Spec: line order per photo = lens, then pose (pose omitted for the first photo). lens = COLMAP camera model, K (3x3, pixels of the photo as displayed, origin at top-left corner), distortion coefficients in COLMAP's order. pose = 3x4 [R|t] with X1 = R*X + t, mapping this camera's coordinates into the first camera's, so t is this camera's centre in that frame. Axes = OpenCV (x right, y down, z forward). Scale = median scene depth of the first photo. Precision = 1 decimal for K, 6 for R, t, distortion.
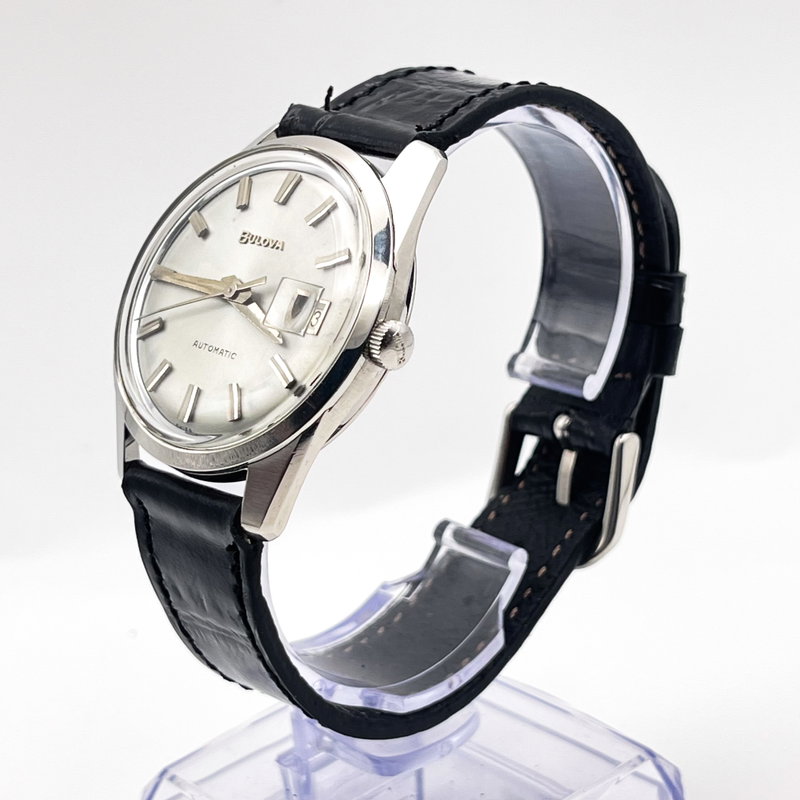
lens RADIAL K [[2033.2, 0, 399.9], [0, 2033.2, 399.1], [0, 0, 1]] dist [0.409677, 0.000000]
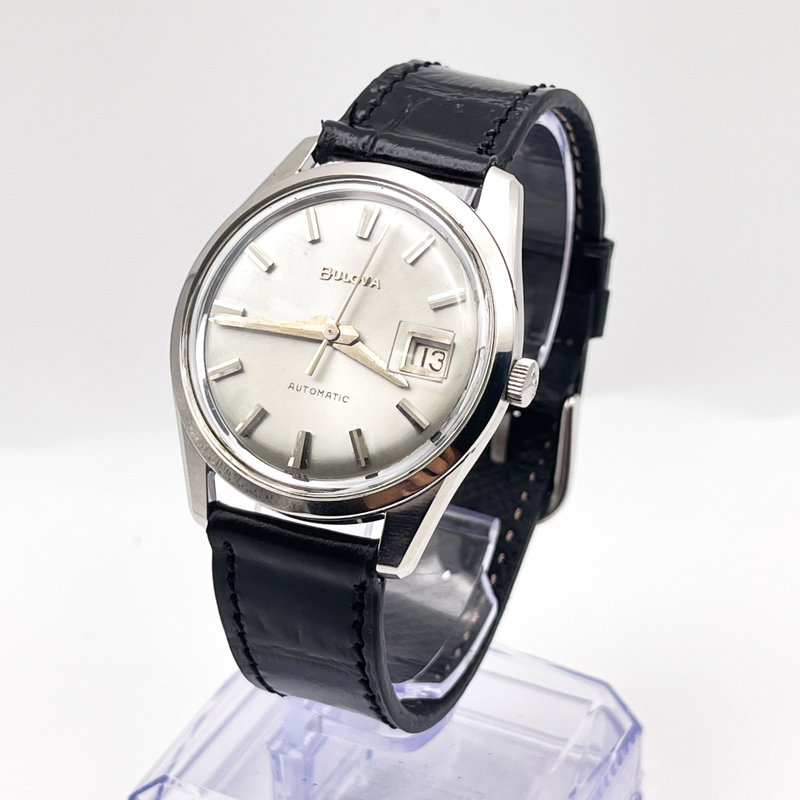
lens RADIAL K [[2033.2, 0, 399.2], [0, 2033.2, 401.6], [0, 0, 1]] dist [0.409677, 0.000000]
pose [[0.922549, -0.106608, 0.370860, -0.407770], [0.055874, 0.987856, 0.144980, -0.155682], [-0.381812, -0.113030, 0.917302, 0.072051]]
